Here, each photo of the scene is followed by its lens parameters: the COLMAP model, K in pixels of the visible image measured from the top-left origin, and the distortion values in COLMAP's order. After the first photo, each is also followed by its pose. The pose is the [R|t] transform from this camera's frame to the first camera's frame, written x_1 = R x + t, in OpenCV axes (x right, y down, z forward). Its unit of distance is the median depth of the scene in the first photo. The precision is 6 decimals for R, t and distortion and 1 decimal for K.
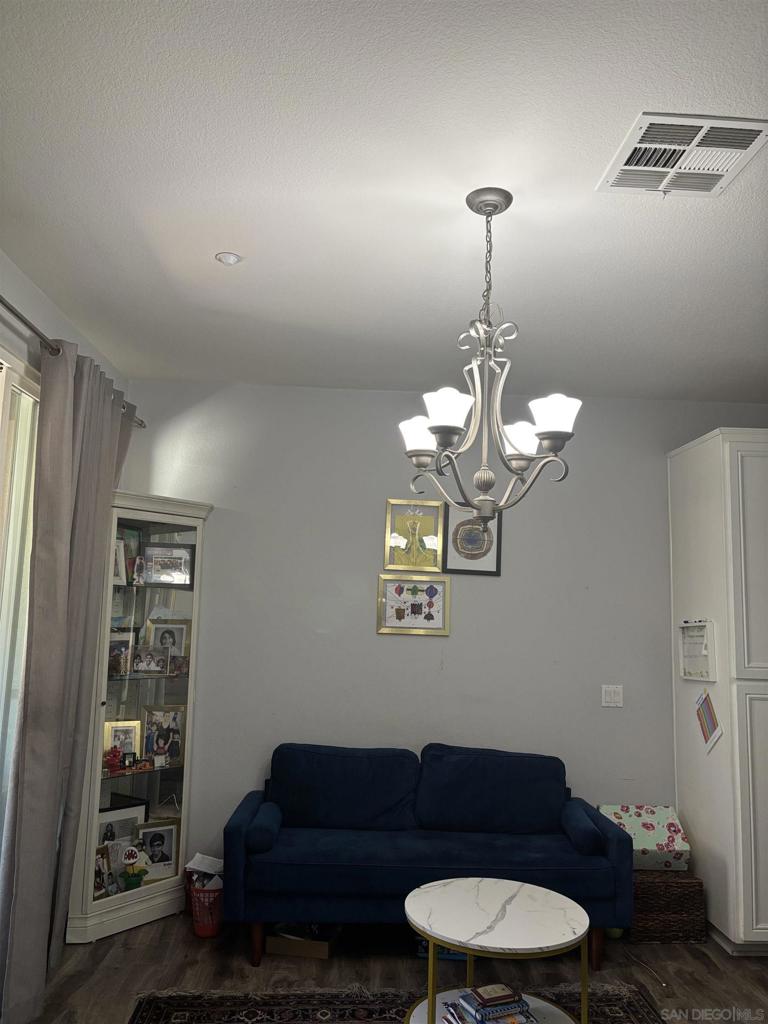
lens RADIAL K [[767.2, 0, 384.0], [0, 767.2, 512.0], [0, 0, 1]] dist [0.002813, -0.033288]
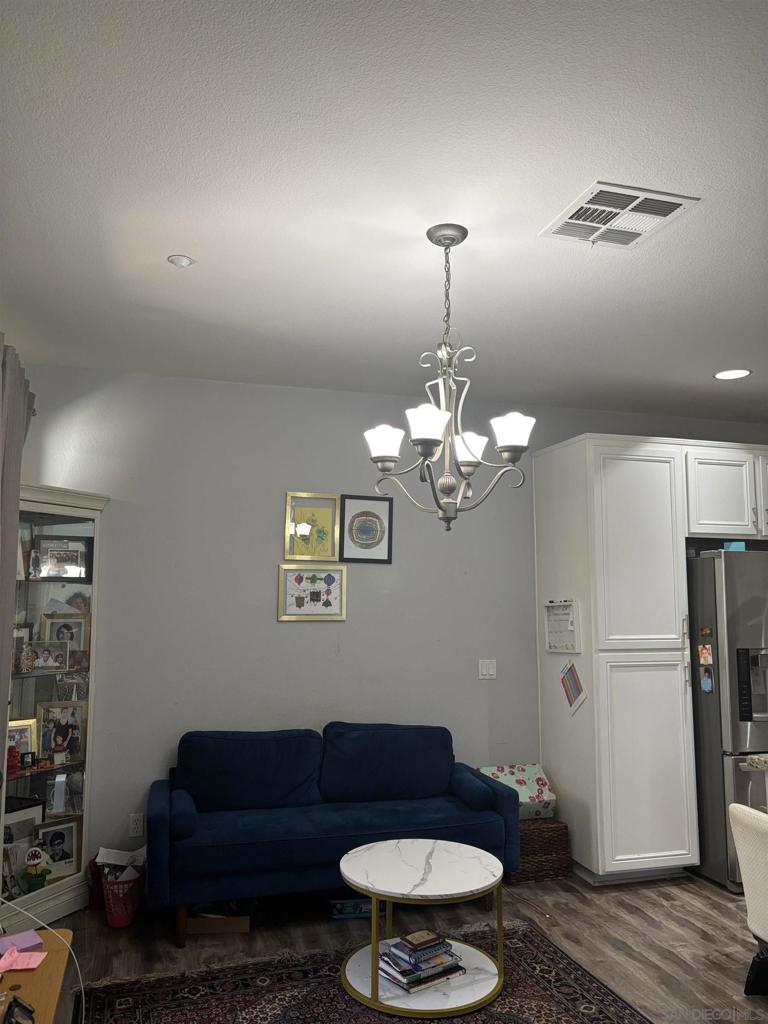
lens RADIAL K [[767.2, 0, 384.0], [0, 767.2, 512.0], [0, 0, 1]] dist [0.002813, -0.033288]
pose [[0.968784, 0.001238, 0.247904, -0.146894], [-0.007035, 0.999722, 0.022500, -0.016118], [-0.247807, -0.023541, 0.968523, -0.046703]]
